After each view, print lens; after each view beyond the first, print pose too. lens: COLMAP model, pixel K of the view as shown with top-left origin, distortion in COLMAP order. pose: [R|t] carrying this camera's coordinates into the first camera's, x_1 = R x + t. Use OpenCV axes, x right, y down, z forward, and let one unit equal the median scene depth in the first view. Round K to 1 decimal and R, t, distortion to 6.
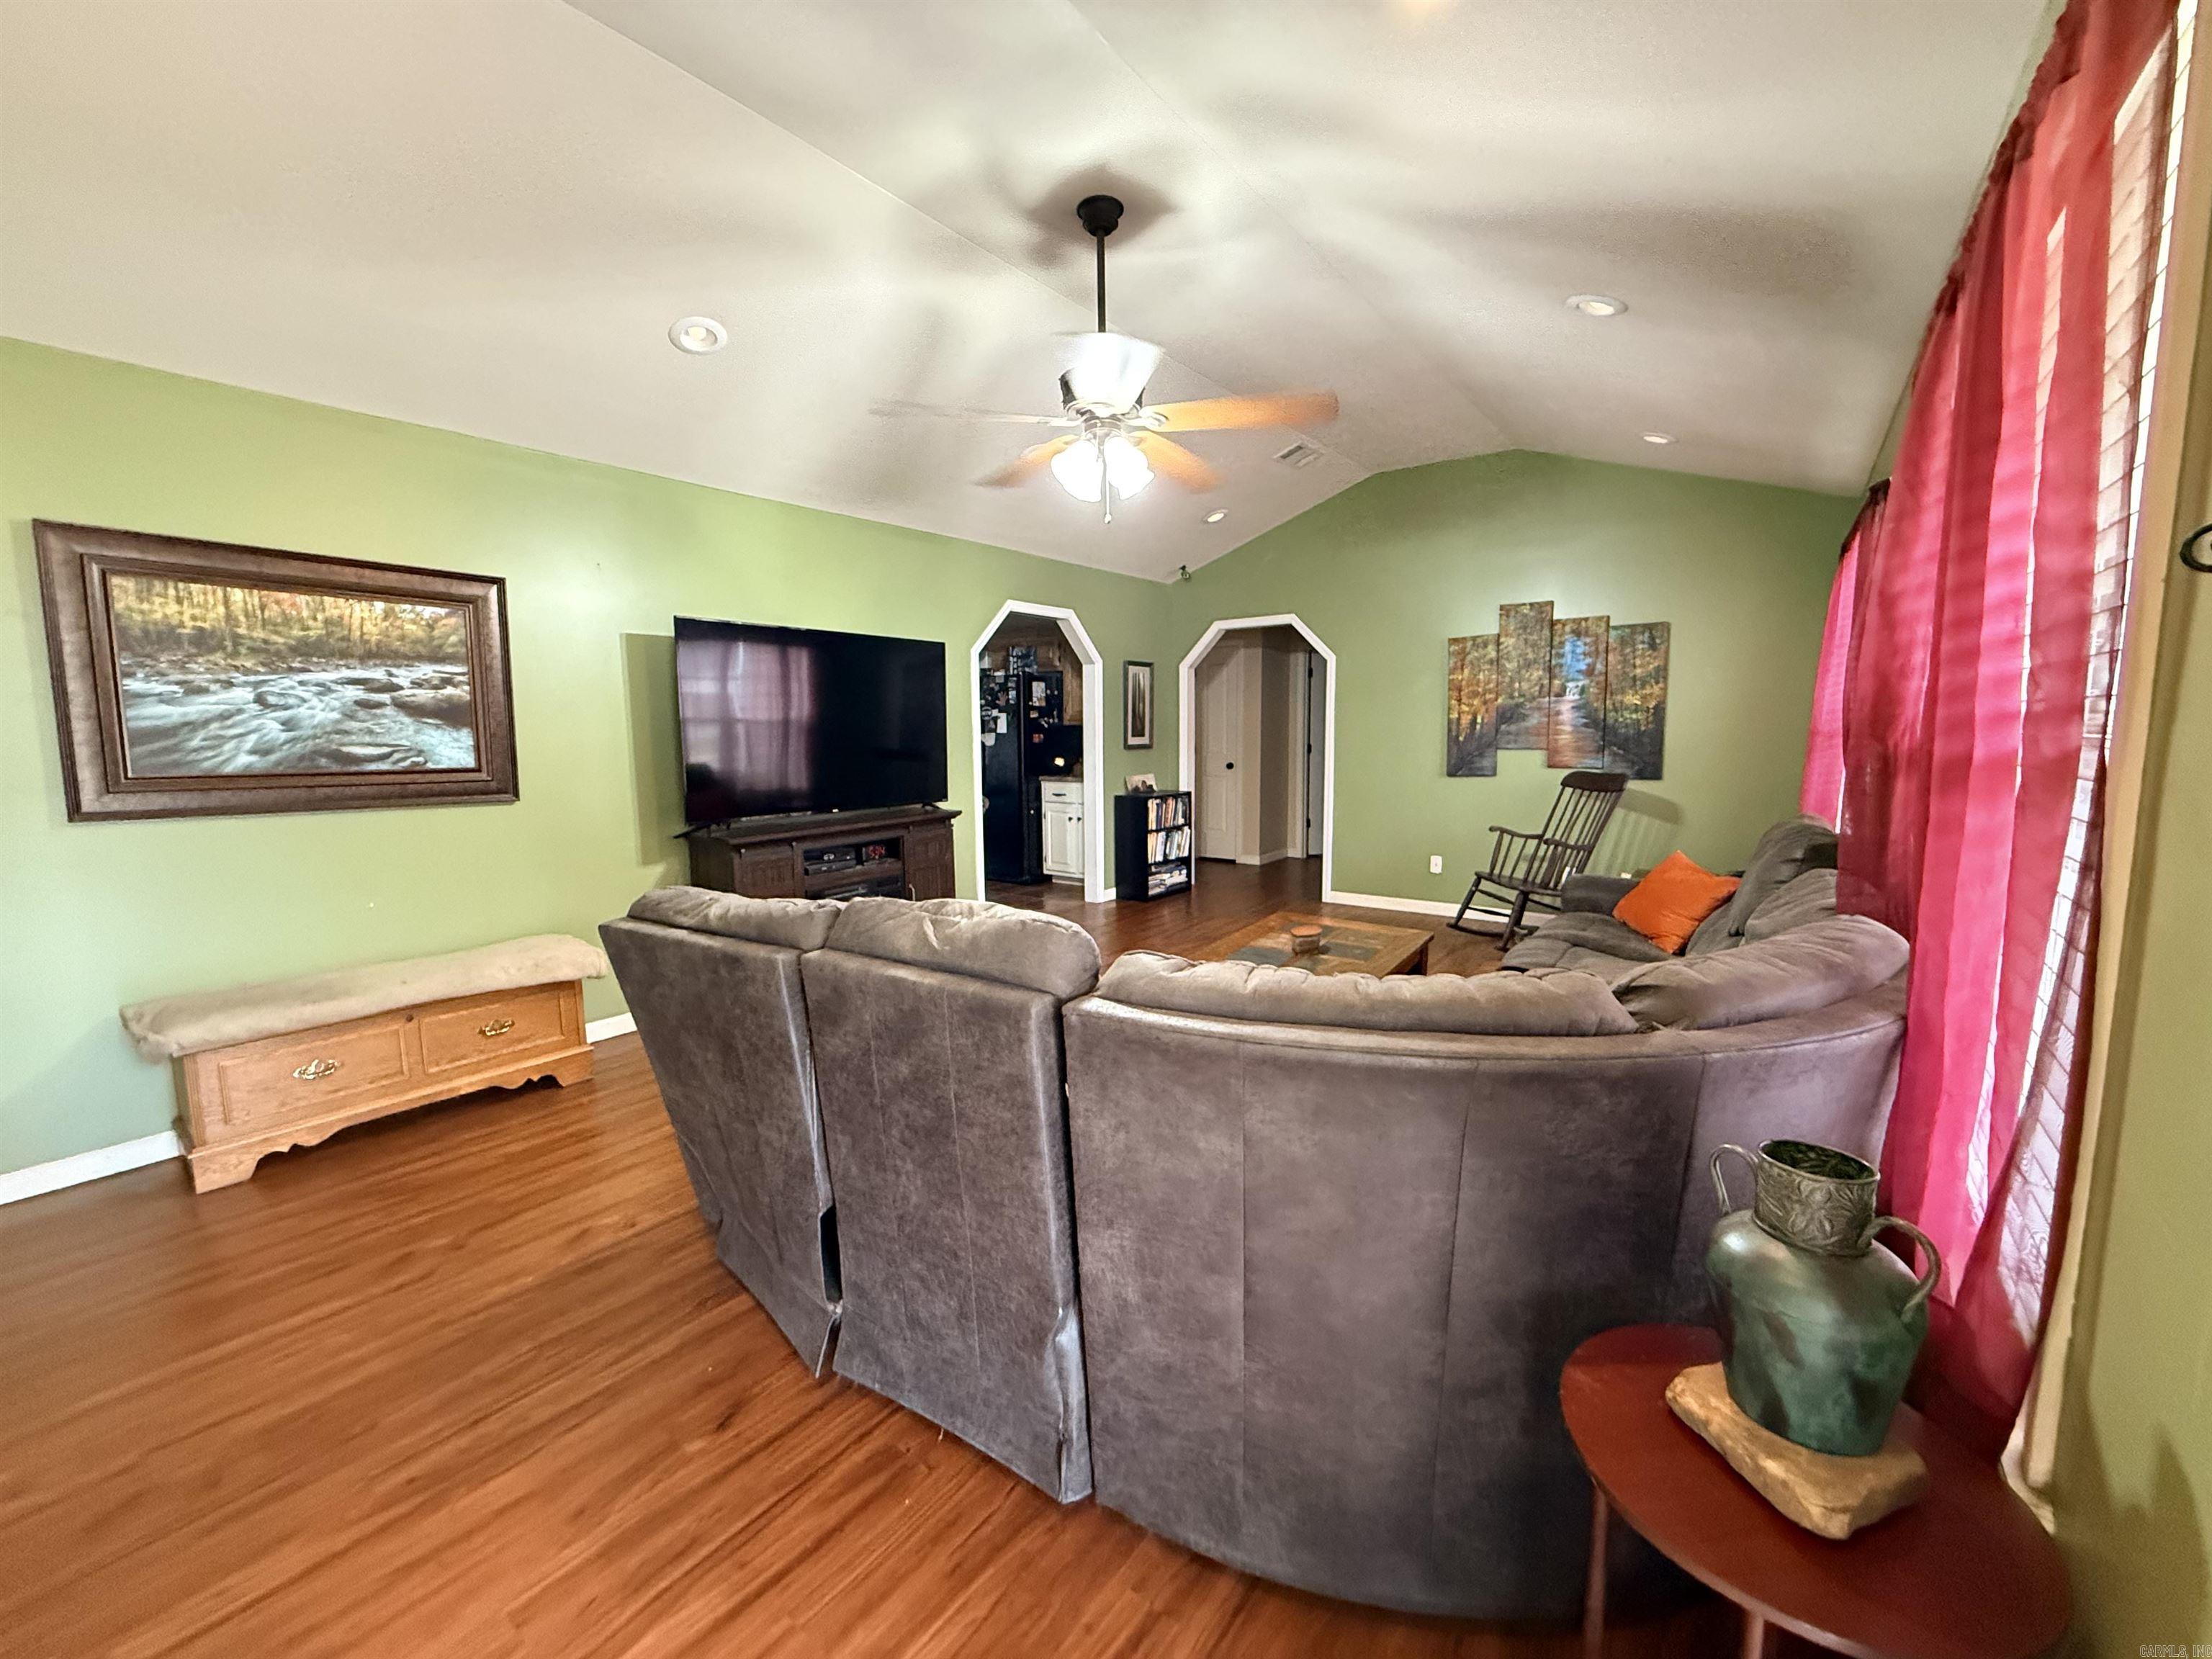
lens RADIAL K [[873.4, 0, 1106.5], [0, 873.4, 826.6], [0, 0, 1]] dist [0.000334, -0.000002]
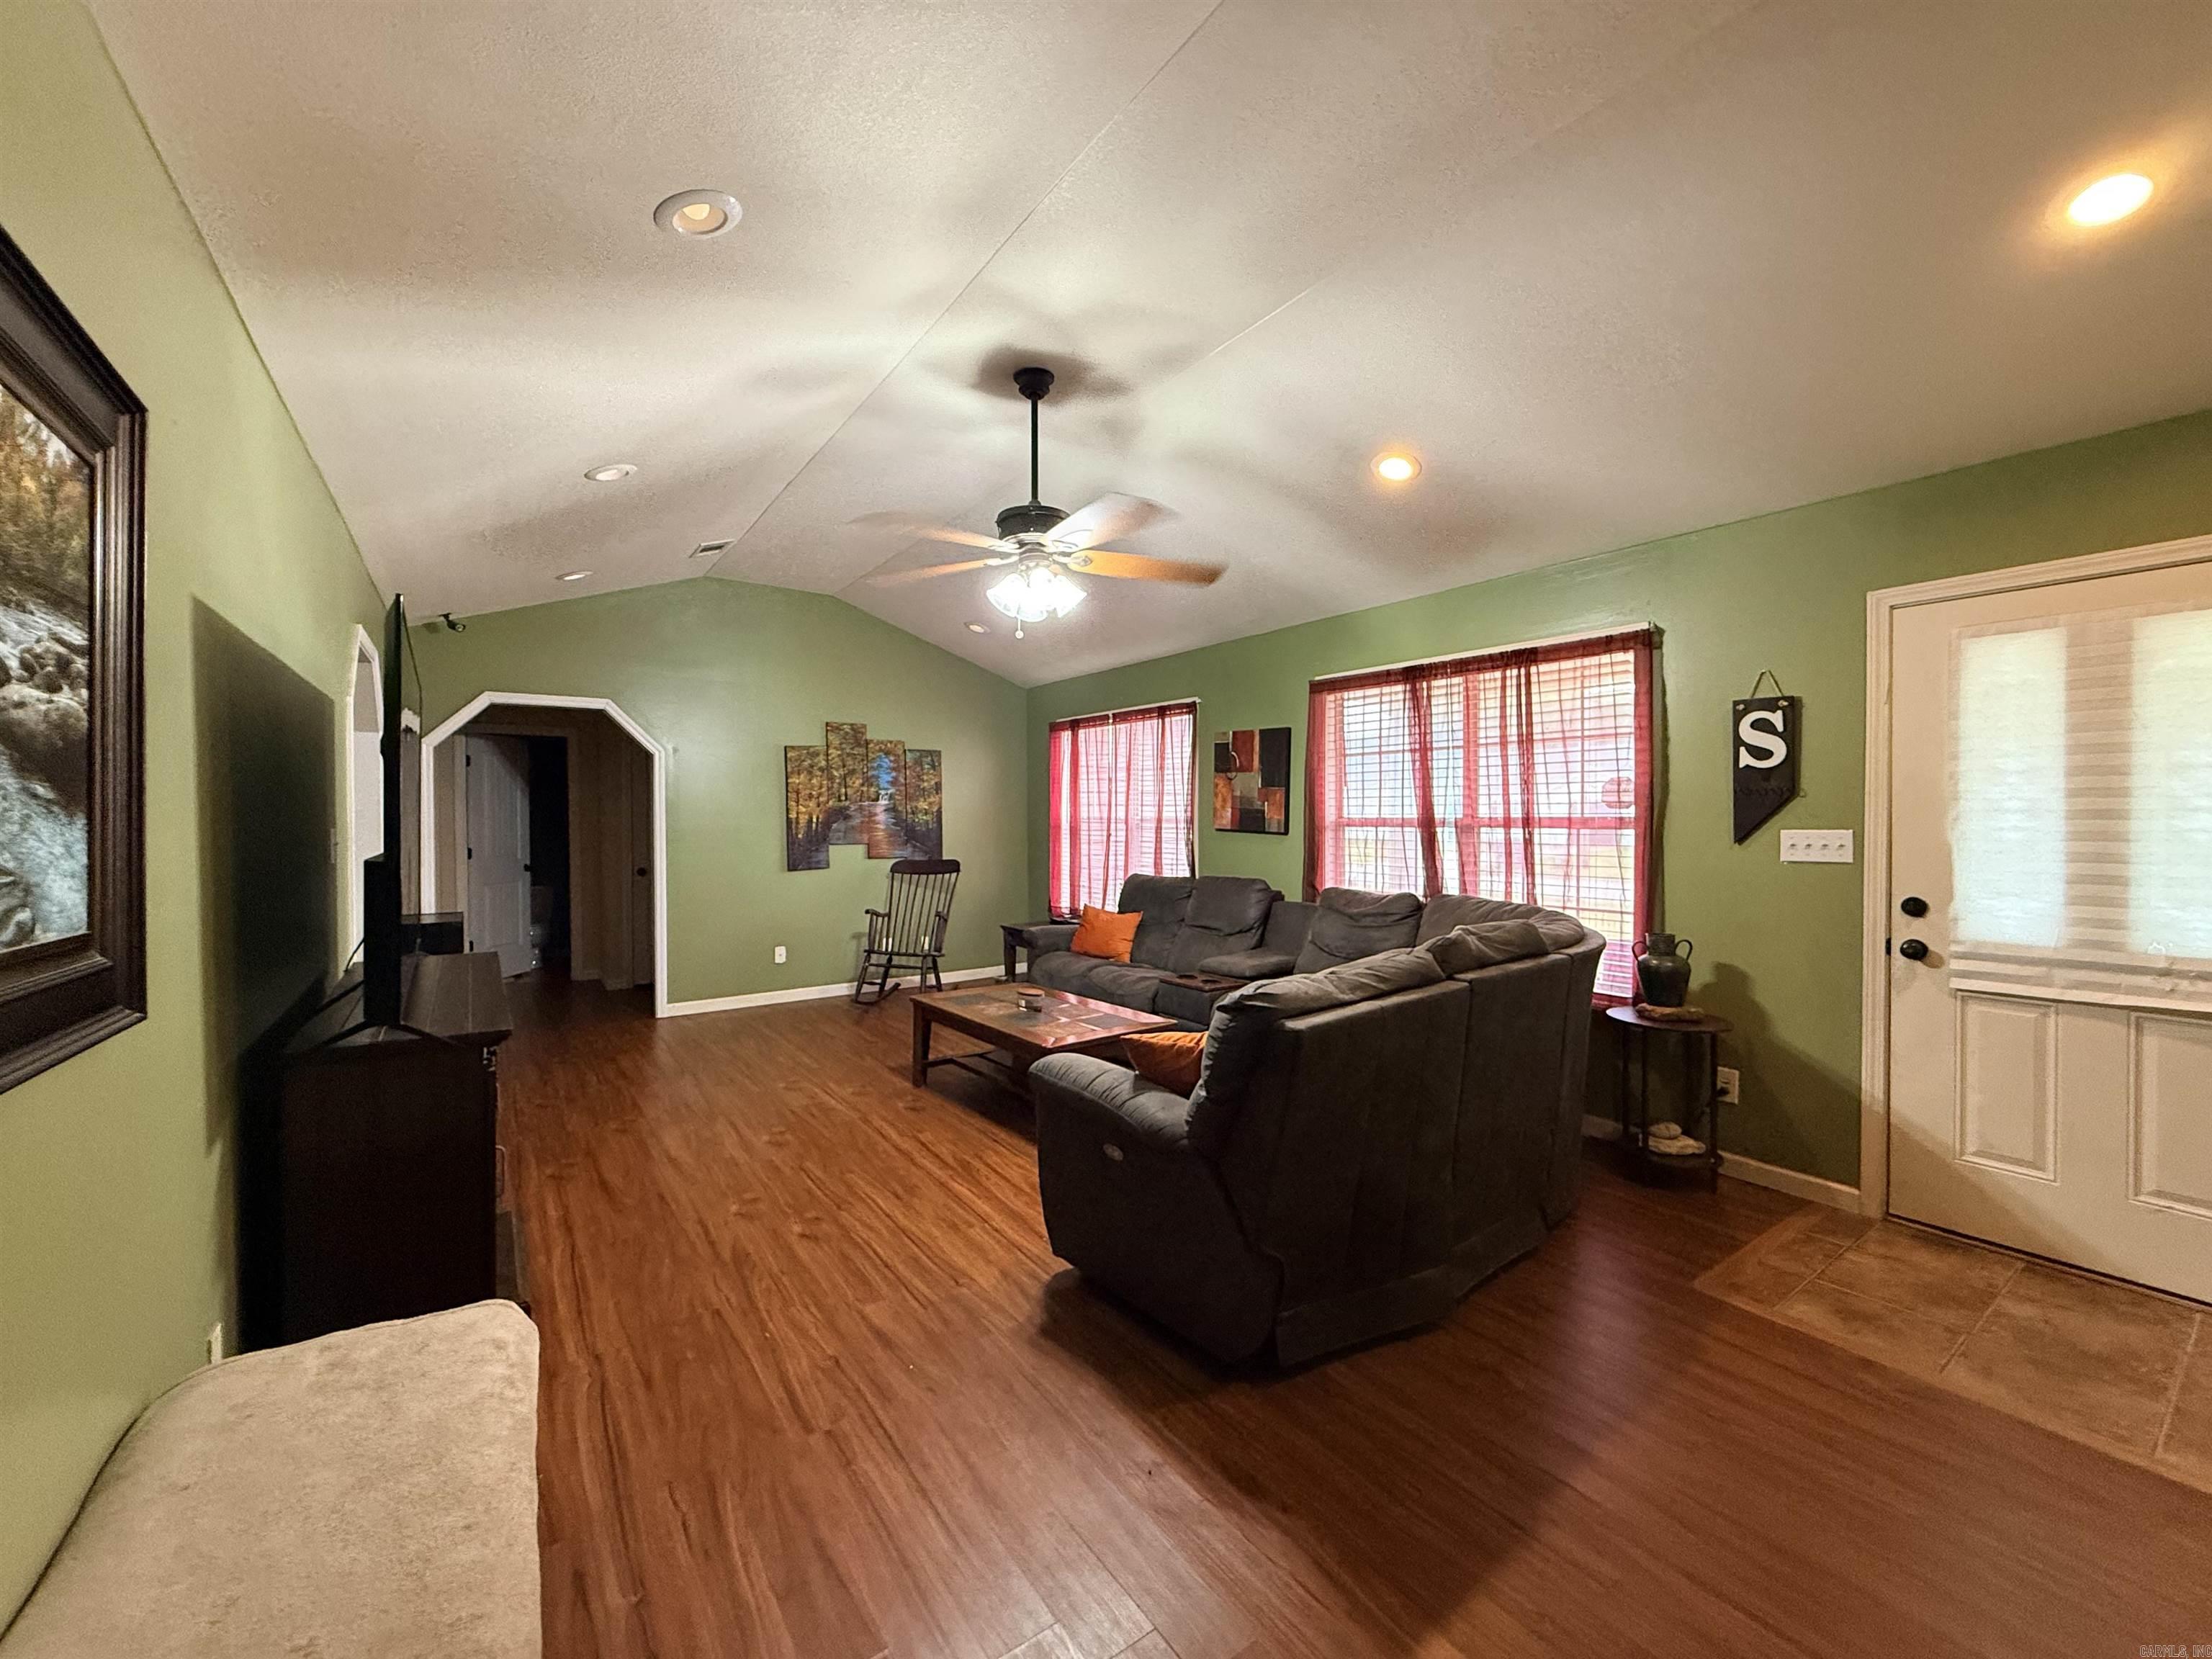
lens RADIAL K [[873.4, 0, 1104.2], [0, 873.4, 824.2], [0, 0, 1]] dist [0.000334, -0.000002]
pose [[0.300877, -0.000824, 0.953663, -0.558738], [0.103113, 0.994165, -0.031673, -0.043490], [-0.948072, 0.107865, 0.299206, 0.322834]]
